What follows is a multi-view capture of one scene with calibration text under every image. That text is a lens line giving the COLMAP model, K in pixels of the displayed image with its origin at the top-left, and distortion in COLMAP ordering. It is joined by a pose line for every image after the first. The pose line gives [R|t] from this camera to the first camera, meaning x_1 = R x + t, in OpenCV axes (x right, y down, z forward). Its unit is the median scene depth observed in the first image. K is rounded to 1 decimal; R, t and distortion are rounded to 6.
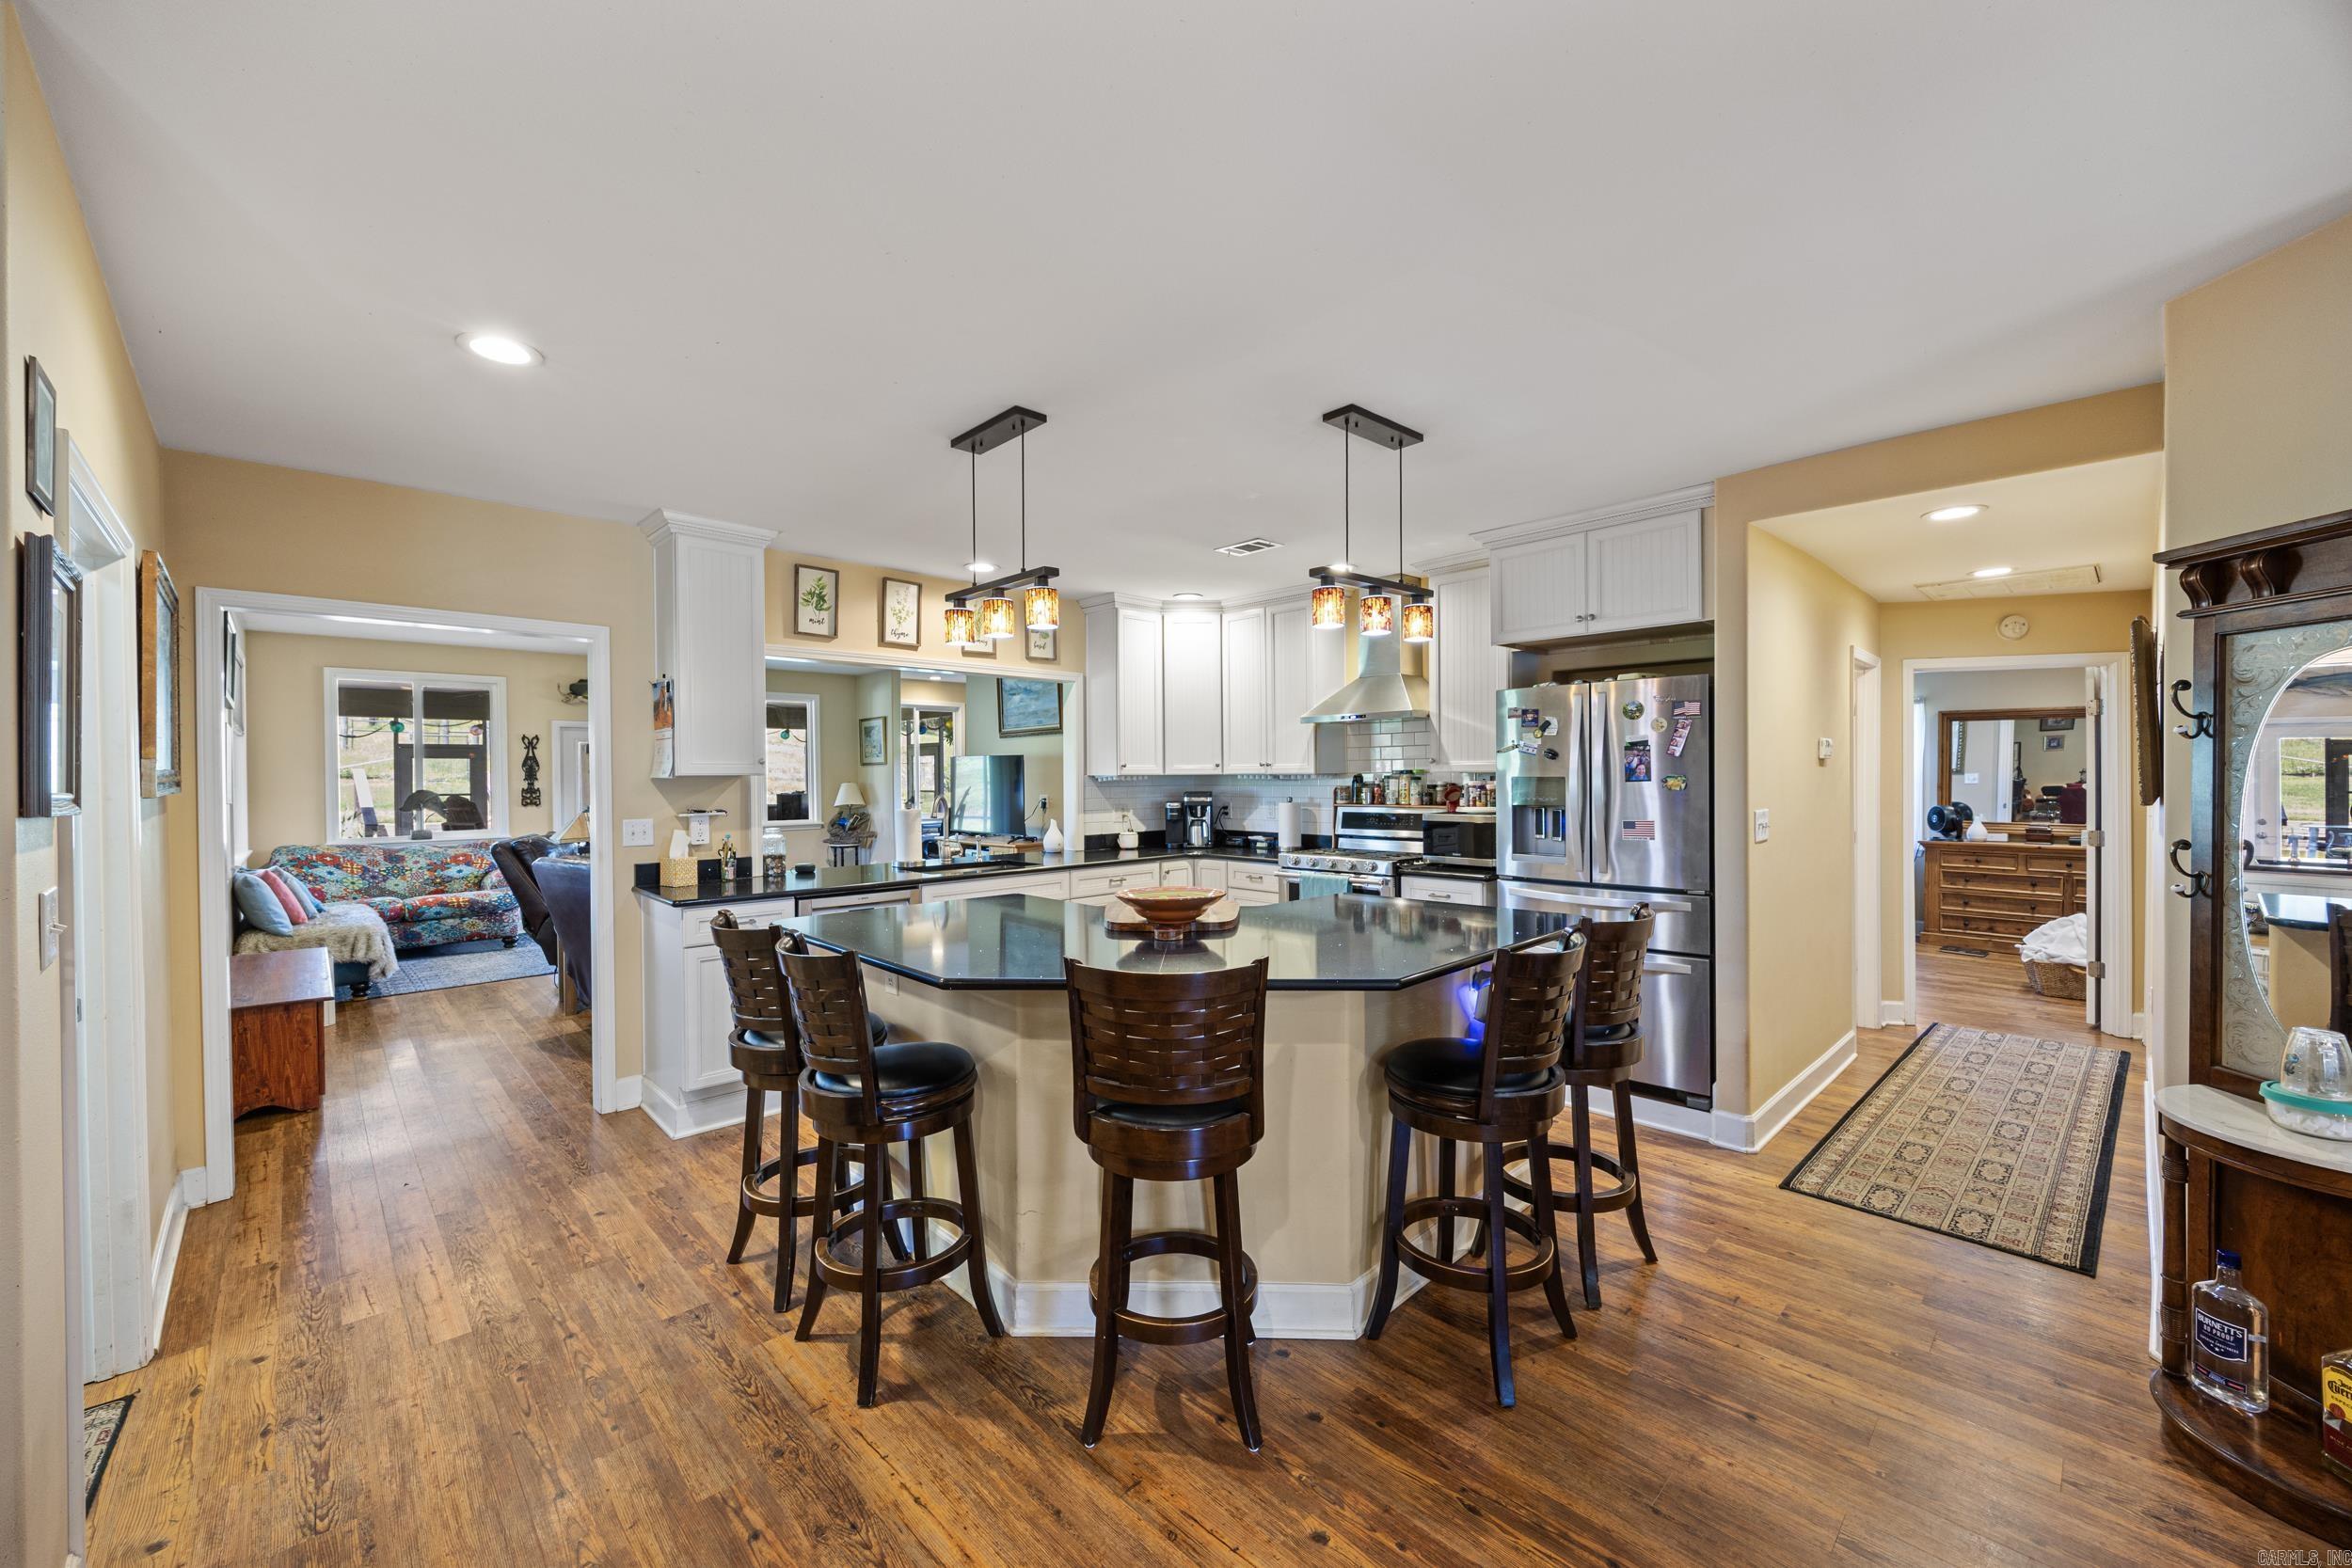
lens RADIAL K [[905.0, 0, 1179.0], [0, 905.0, 785.0], [0, 0, 1]] dist [0.001387, -0.002047]
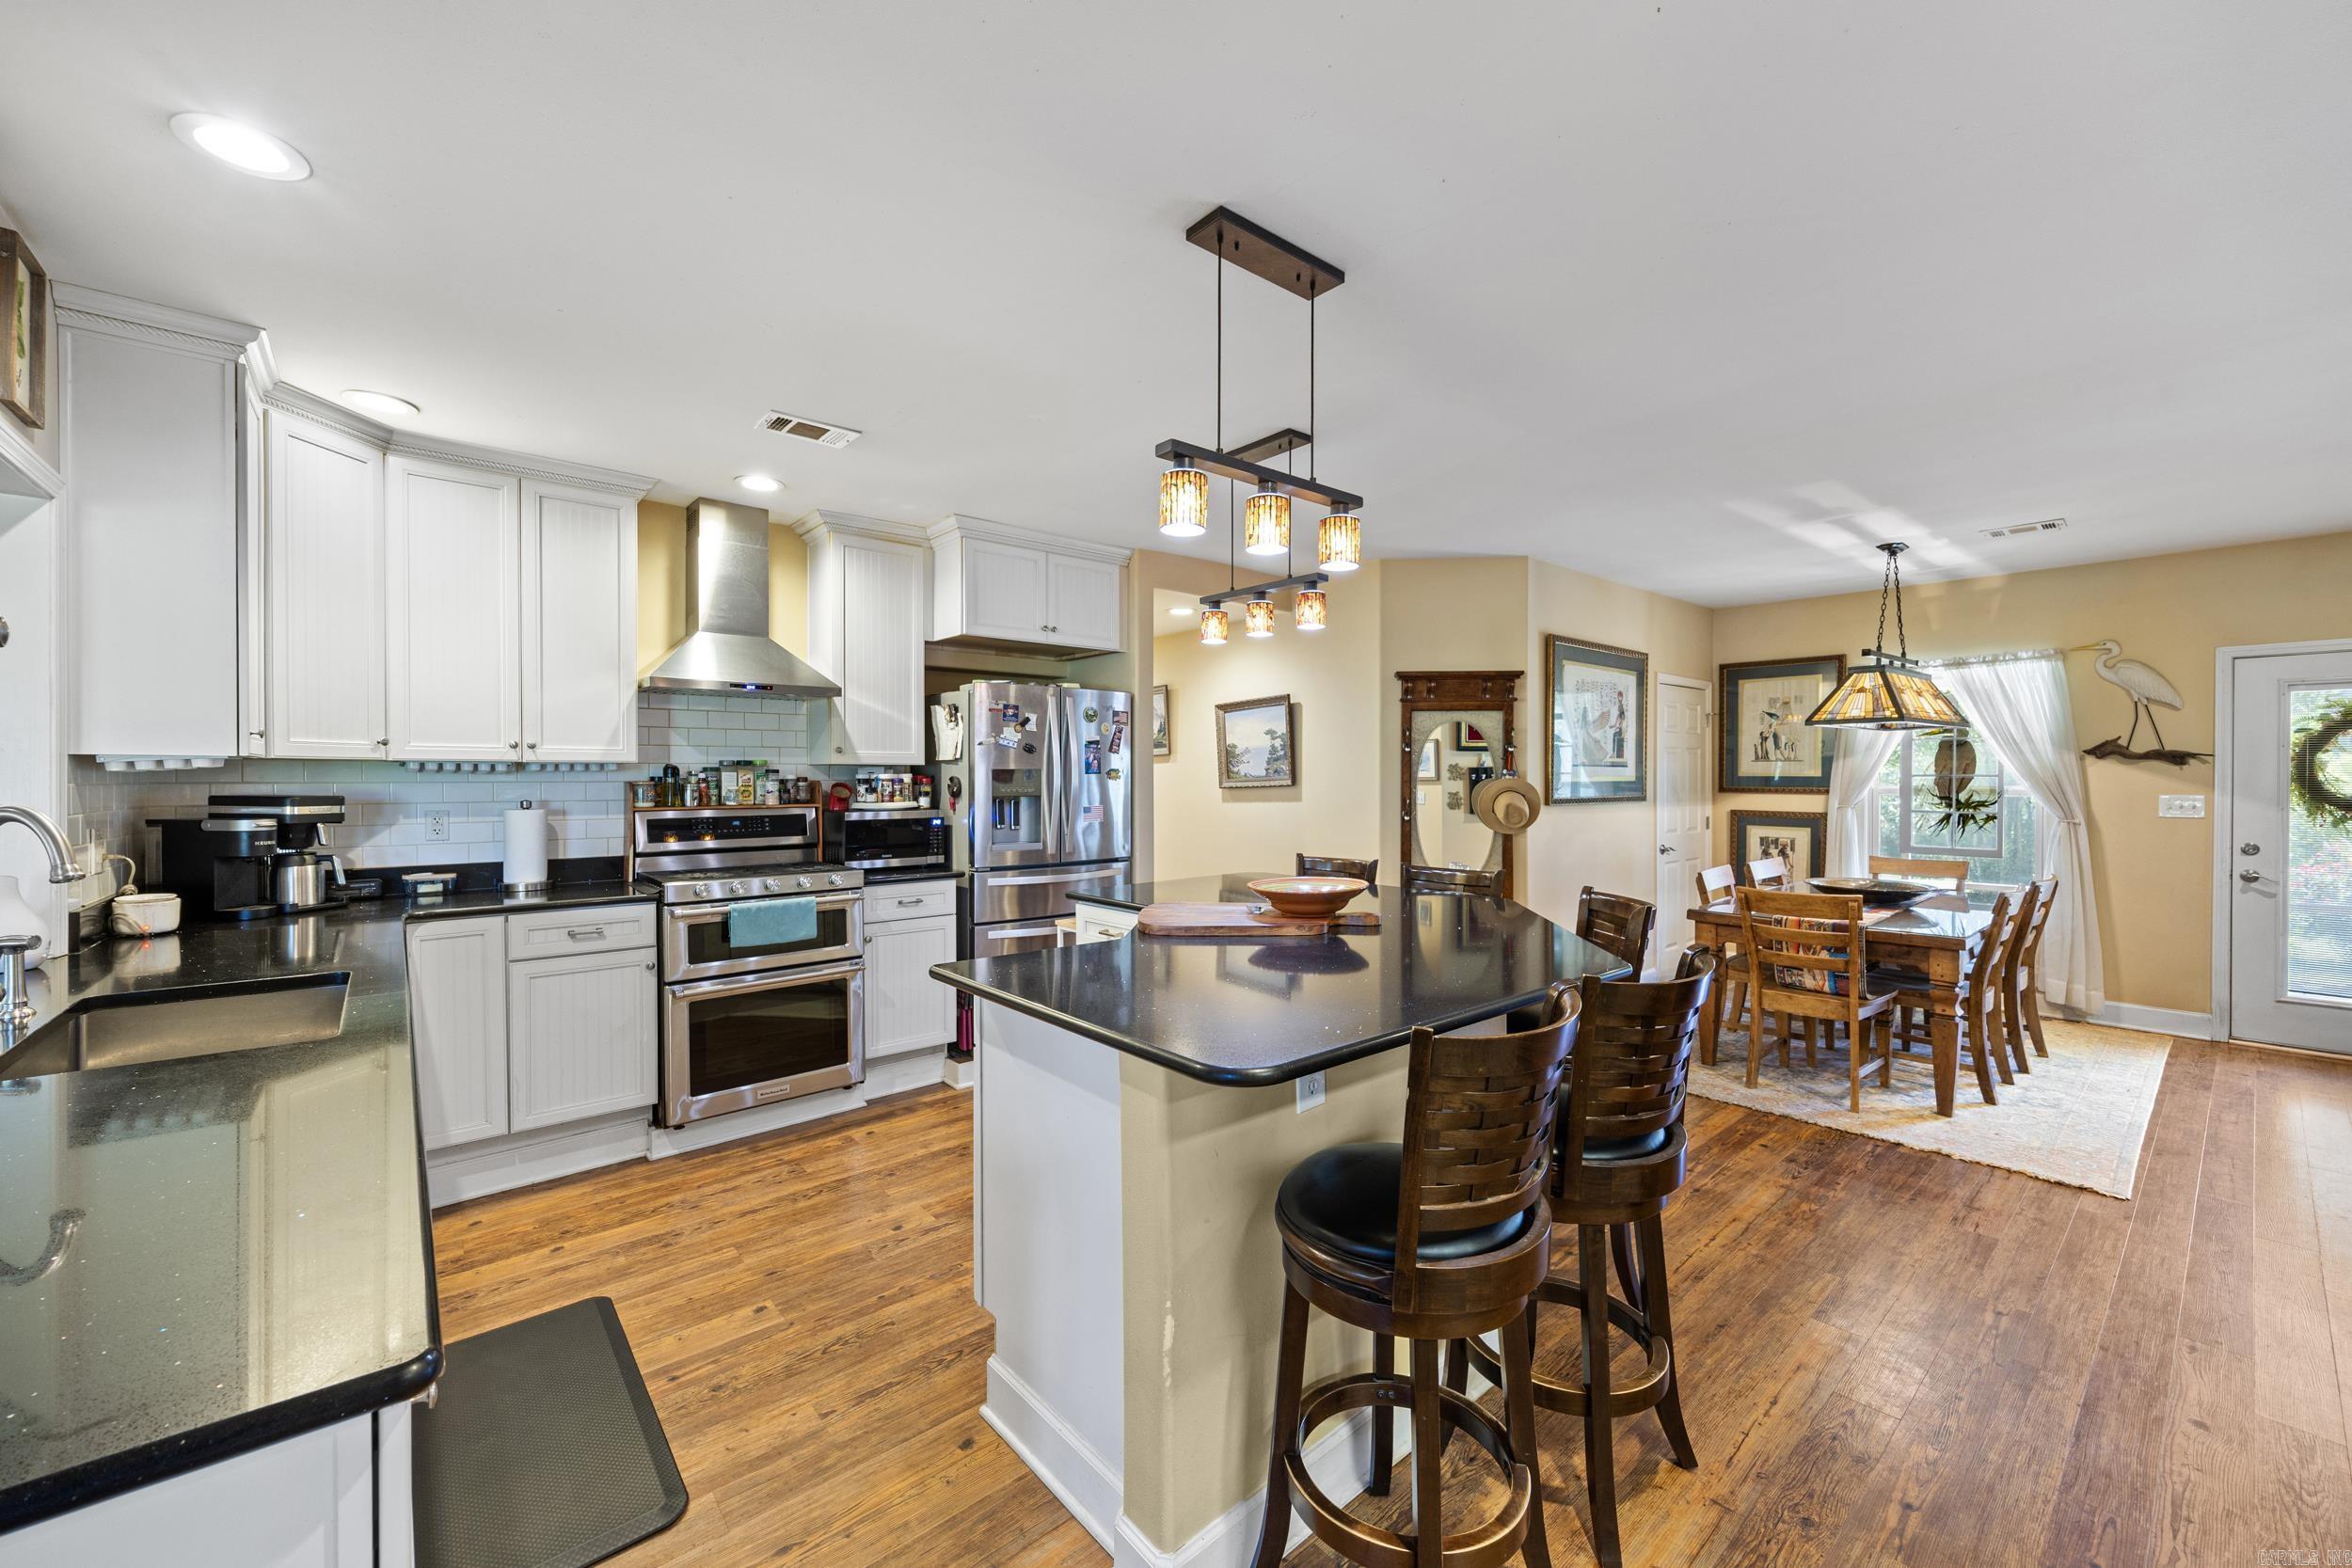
lens RADIAL K [[905.0, 0, 1179.0], [0, 905.0, 785.0], [0, 0, 1]] dist [0.001387, -0.002047]
pose [[0.066575, -0.001824, 0.997780, -0.461498], [0.013130, 0.999913, 0.000951, 0.007851], [-0.997695, 0.013037, 0.066594, 0.526141]]
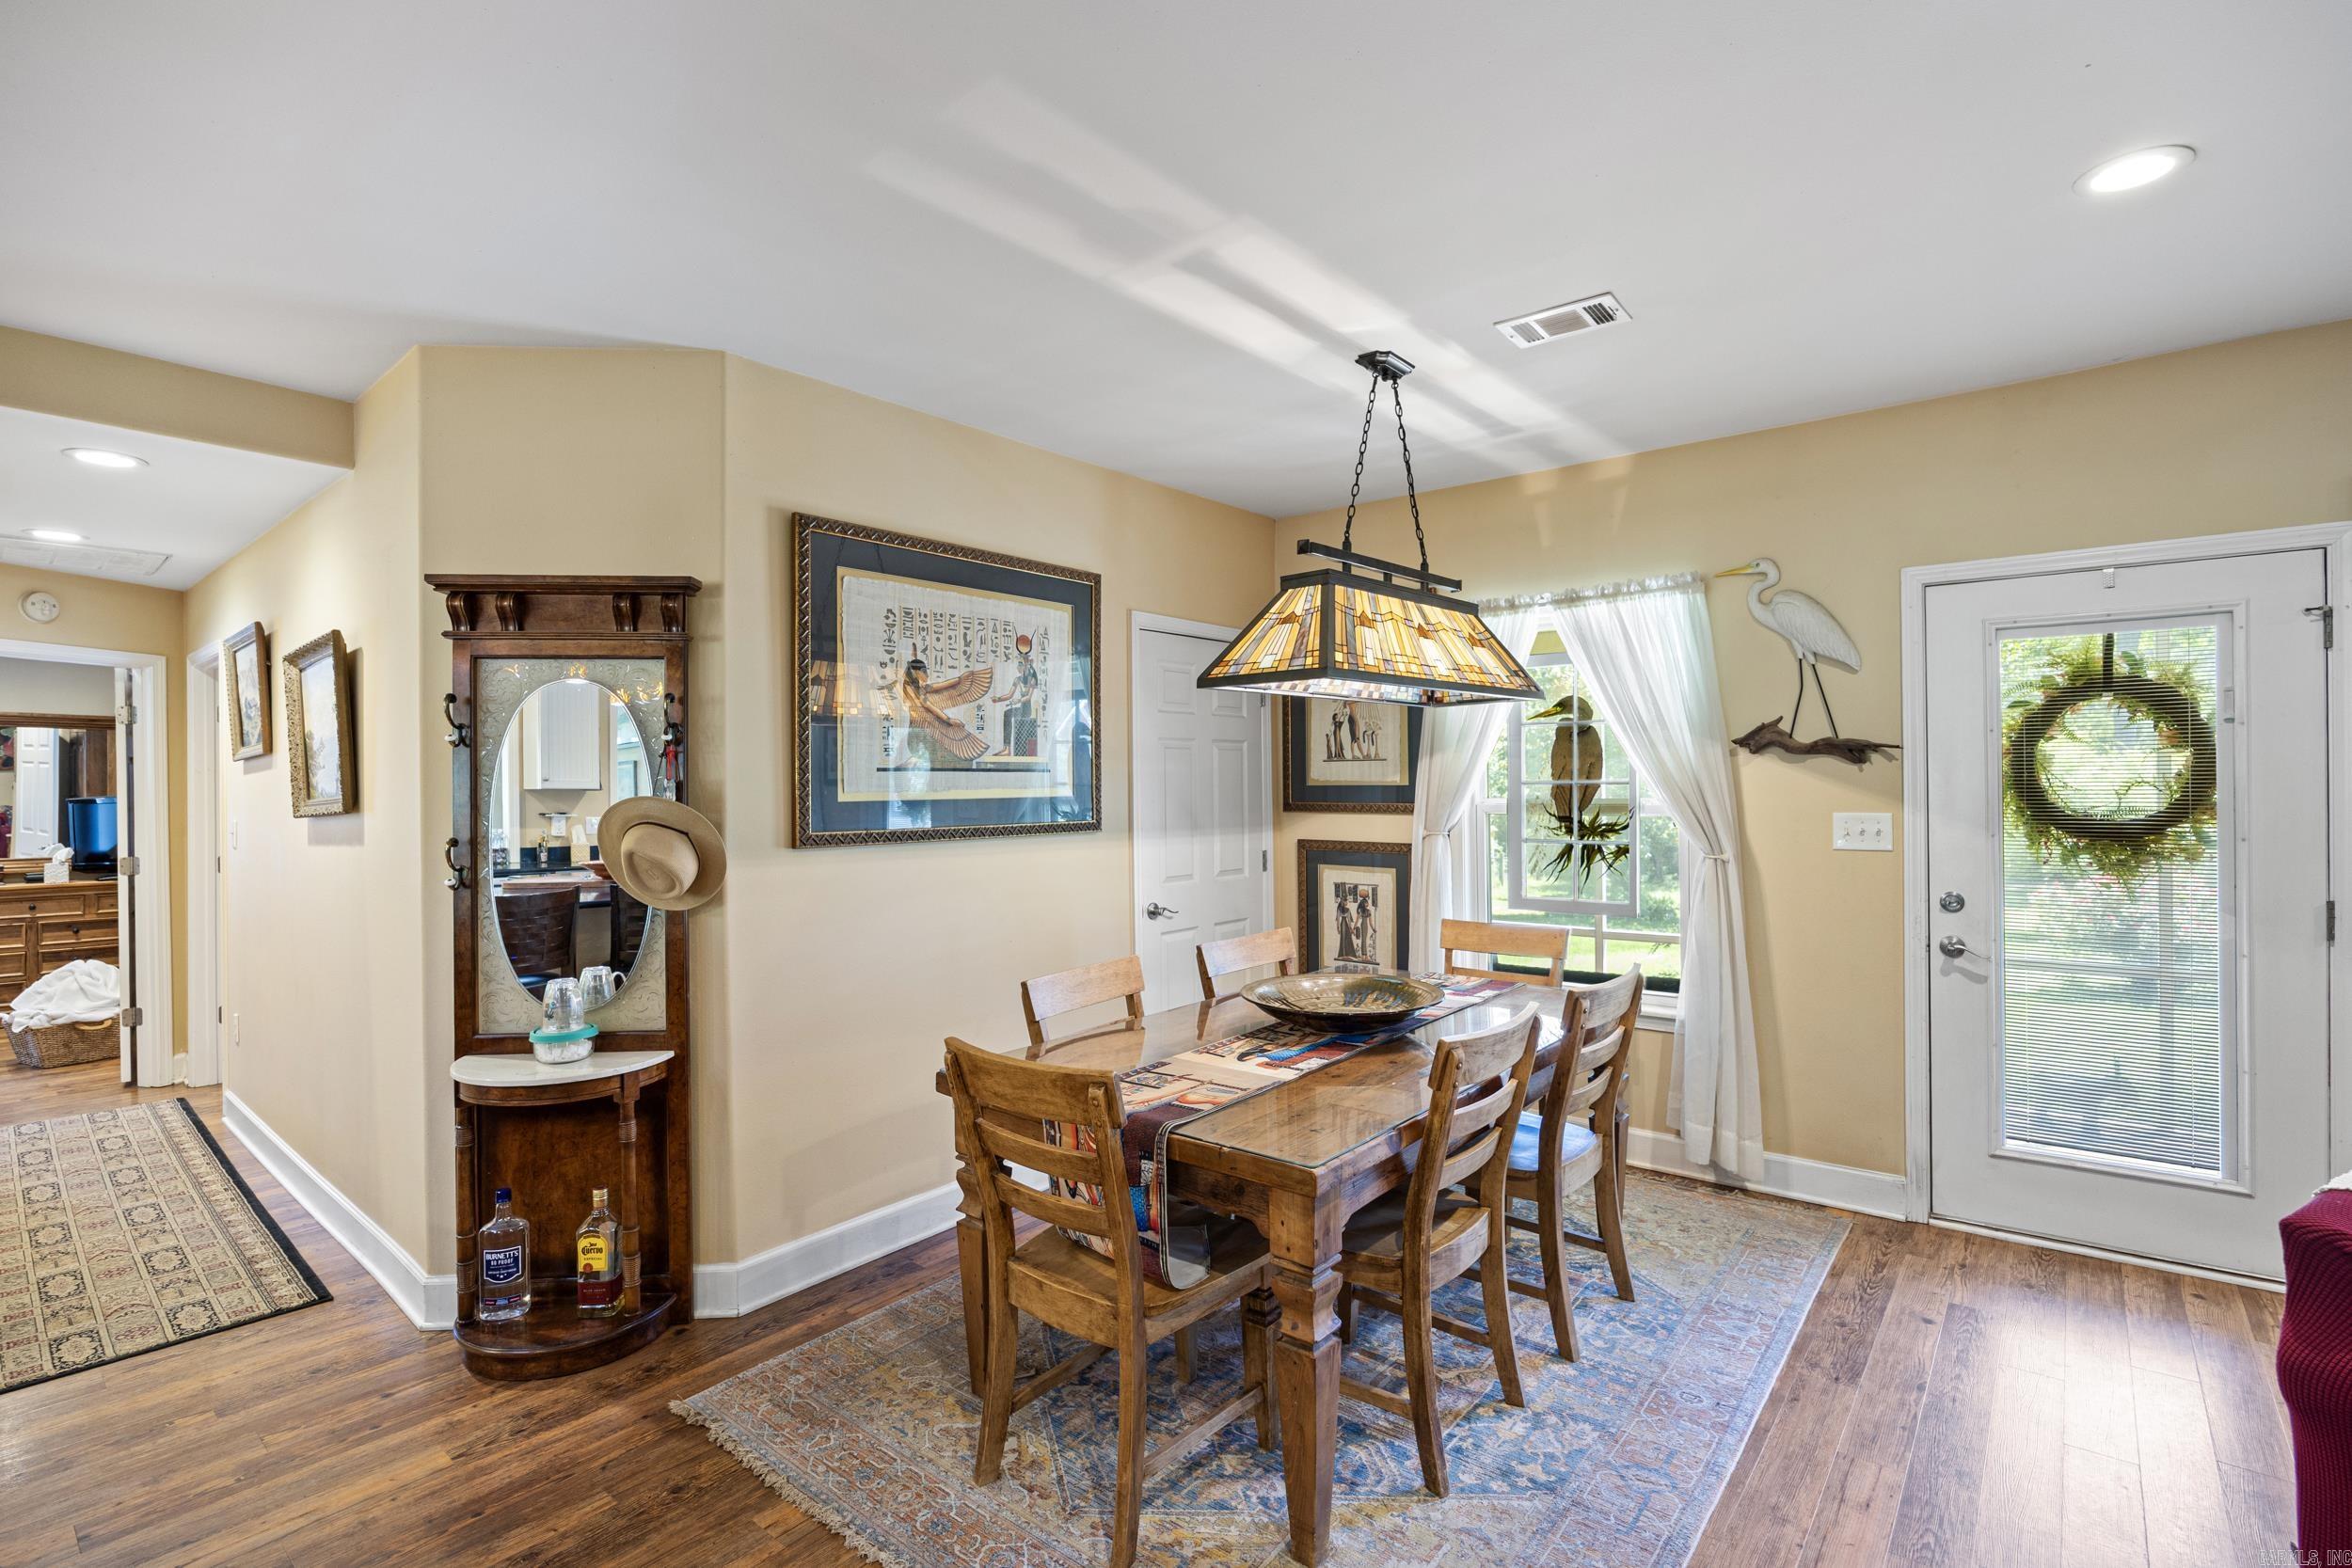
lens RADIAL K [[1080.7, 0, 1198.8], [0, 1080.7, 778.6], [0, 0, 1]] dist [-0.017239, 0.000222]
pose [[-0.124717, 0.012797, 0.992110, -0.111379], [0.023419, 0.999676, -0.009950, 0.008320], [-0.991916, 0.021994, -0.124976, 0.094291]]
